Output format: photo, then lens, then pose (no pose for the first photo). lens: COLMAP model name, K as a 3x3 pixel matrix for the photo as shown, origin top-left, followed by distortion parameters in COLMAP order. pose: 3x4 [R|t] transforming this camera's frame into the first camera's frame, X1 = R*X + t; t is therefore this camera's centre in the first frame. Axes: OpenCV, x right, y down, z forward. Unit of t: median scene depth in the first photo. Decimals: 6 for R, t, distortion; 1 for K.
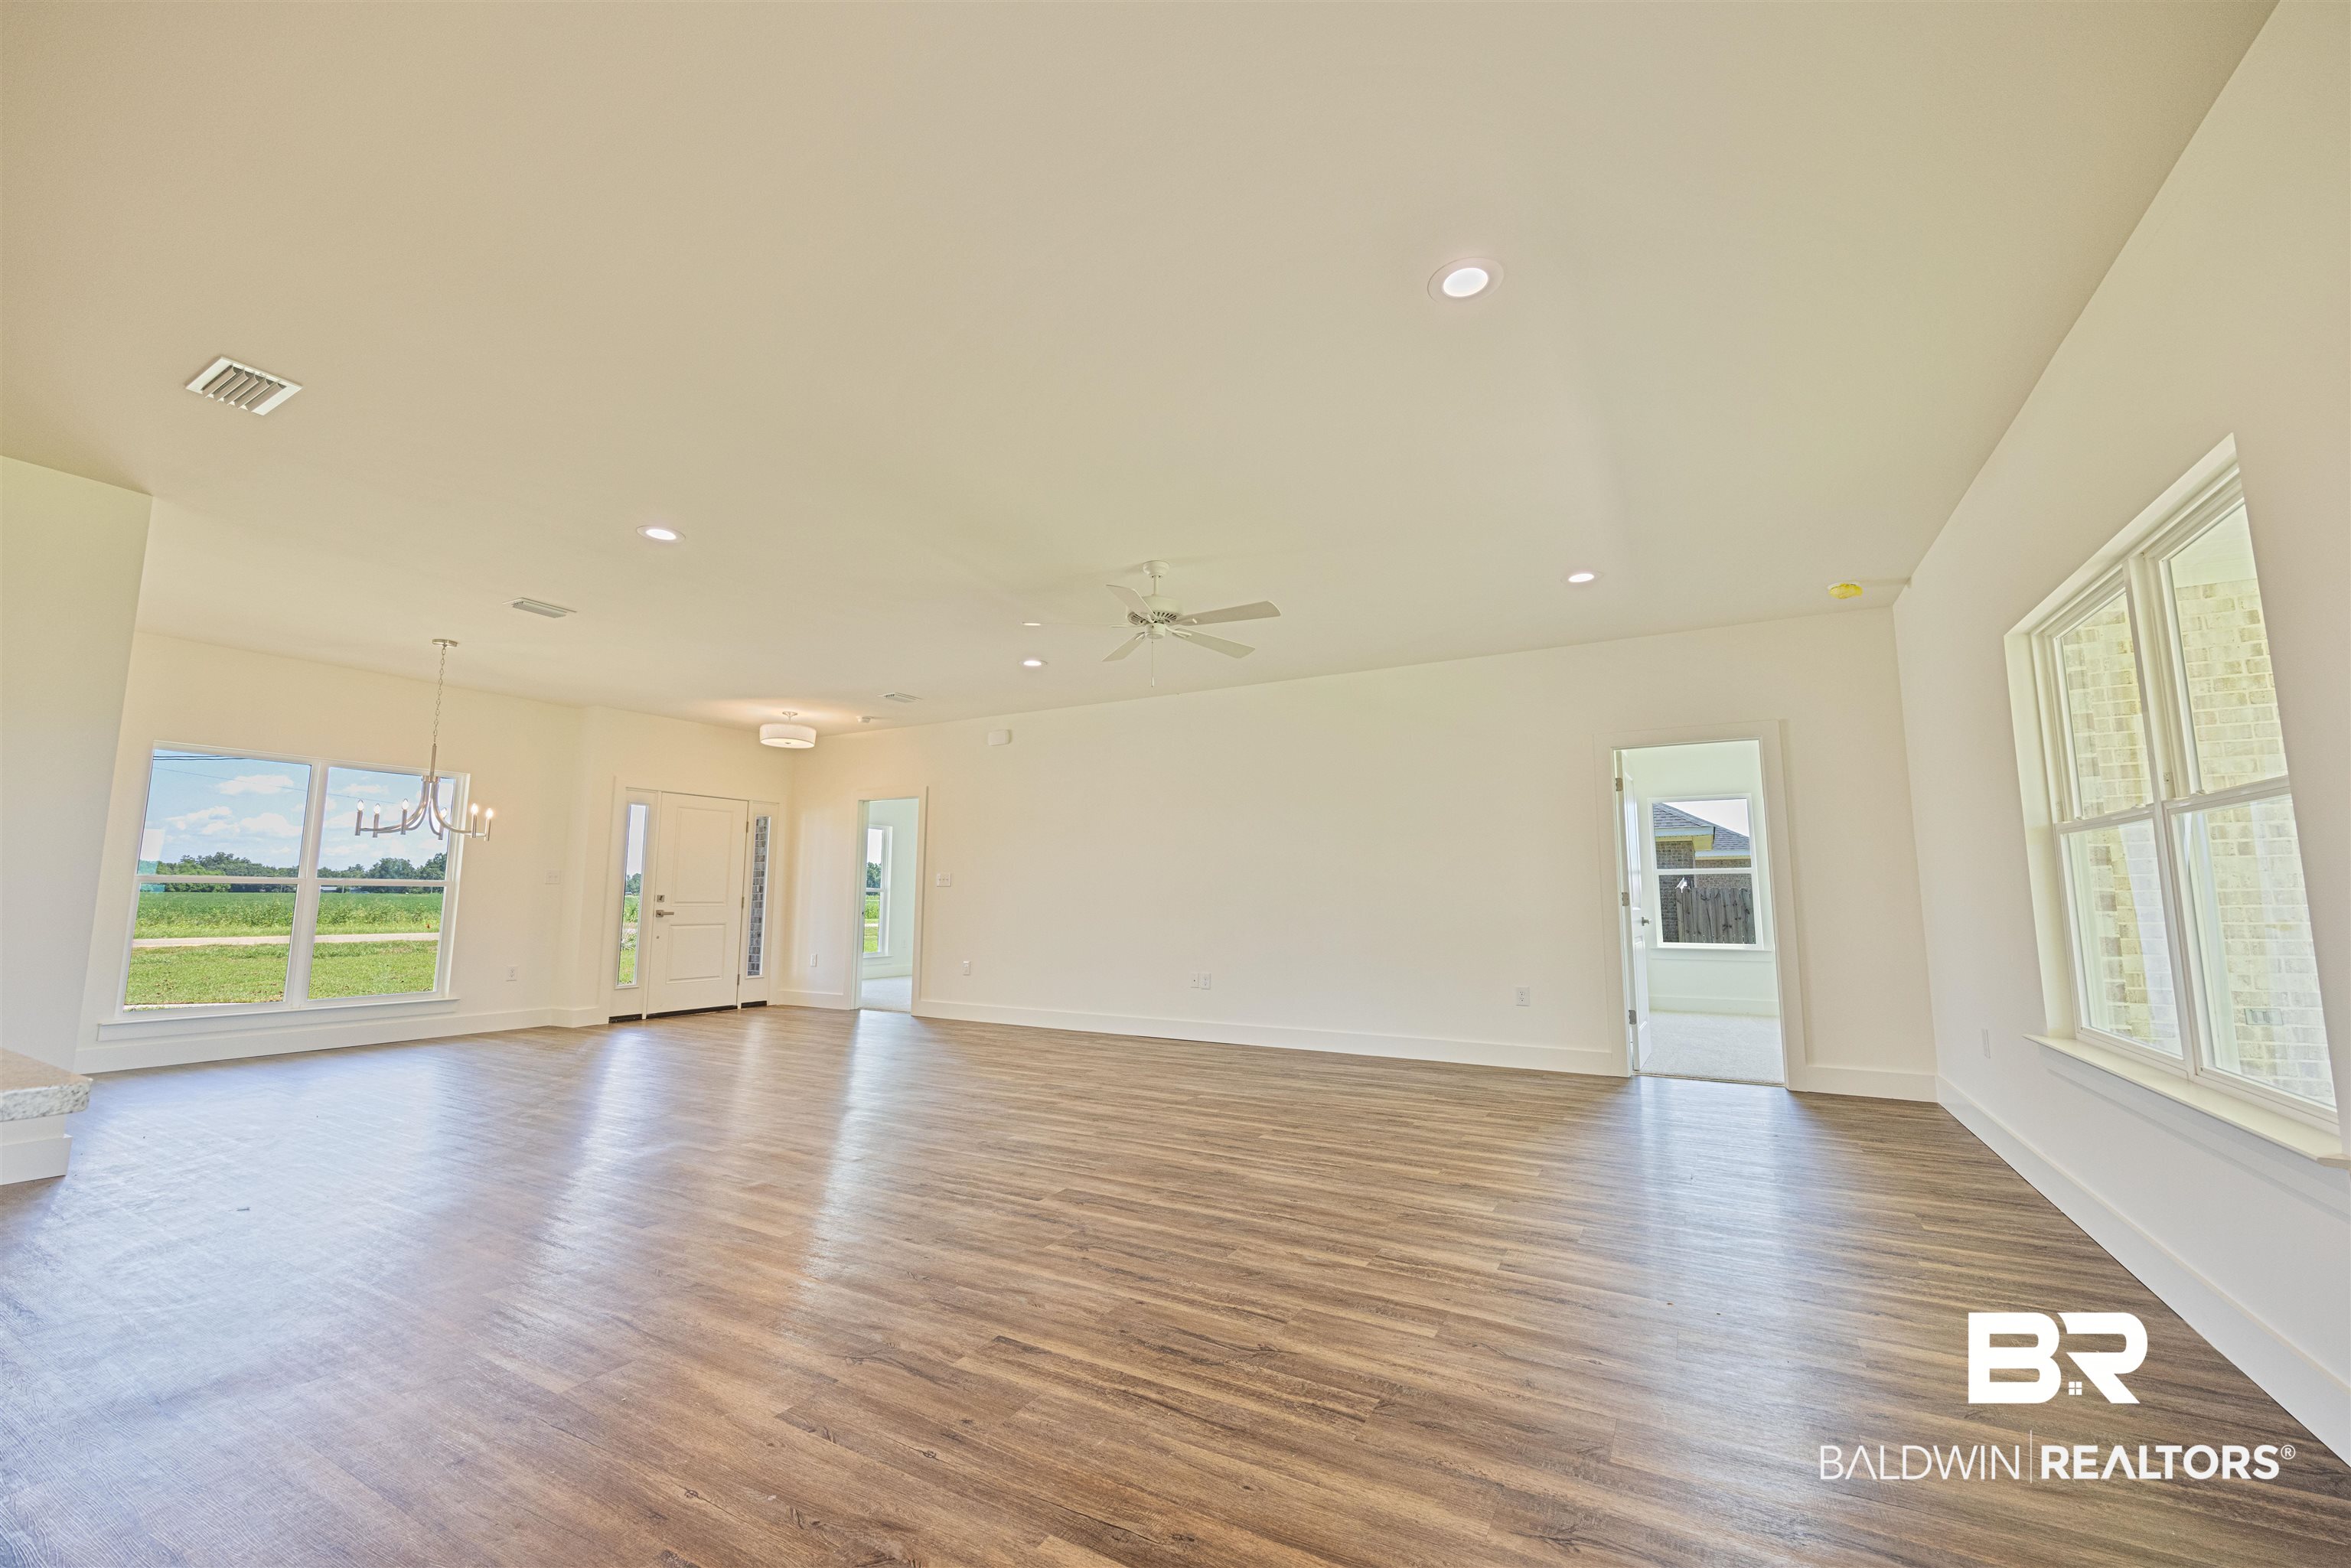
lens RADIAL K [[931.6, 0, 1169.8], [0, 931.6, 779.6], [0, 0, 1]] dist [-0.005835, -0.000519]
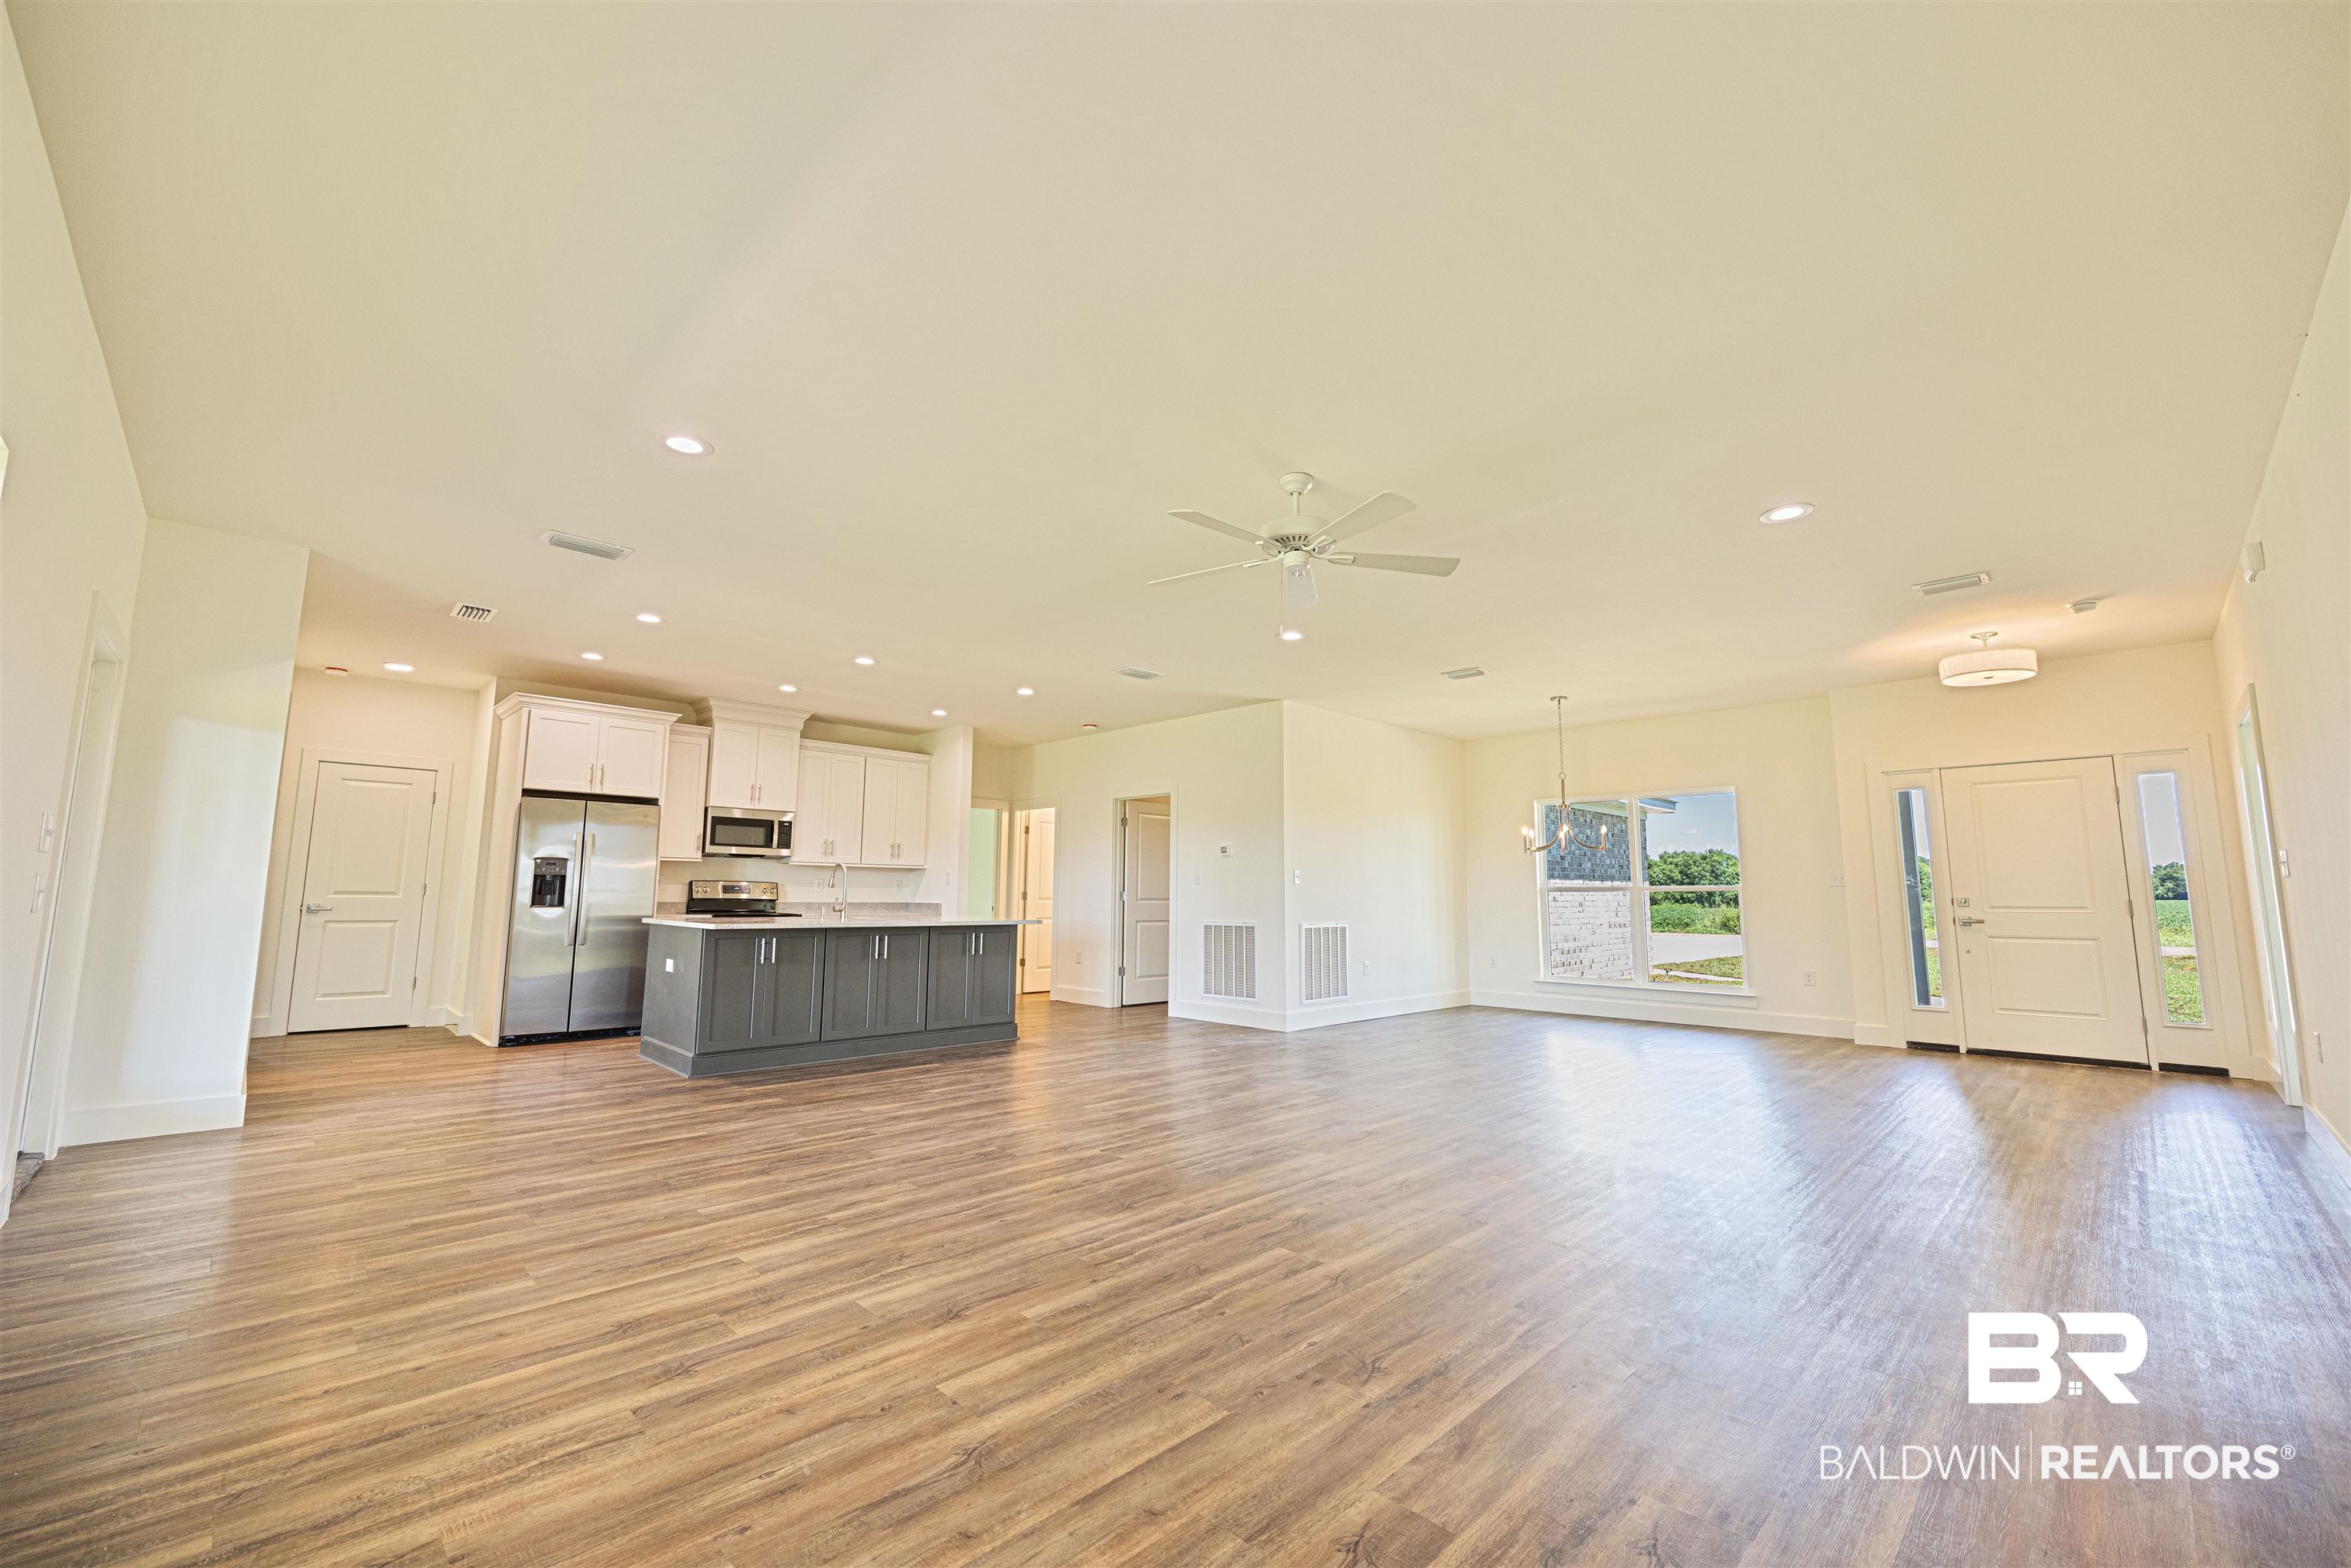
lens RADIAL K [[932.5, 0, 1164.4], [0, 932.5, 783.6], [0, 0, 1]] dist [0.000781, 0.000210]
pose [[-0.275344, -0.120278, -0.953792, 1.040941], [0.114634, 0.980956, -0.156796, 0.193580], [0.954486, -0.152510, -0.256313, 1.478104]]
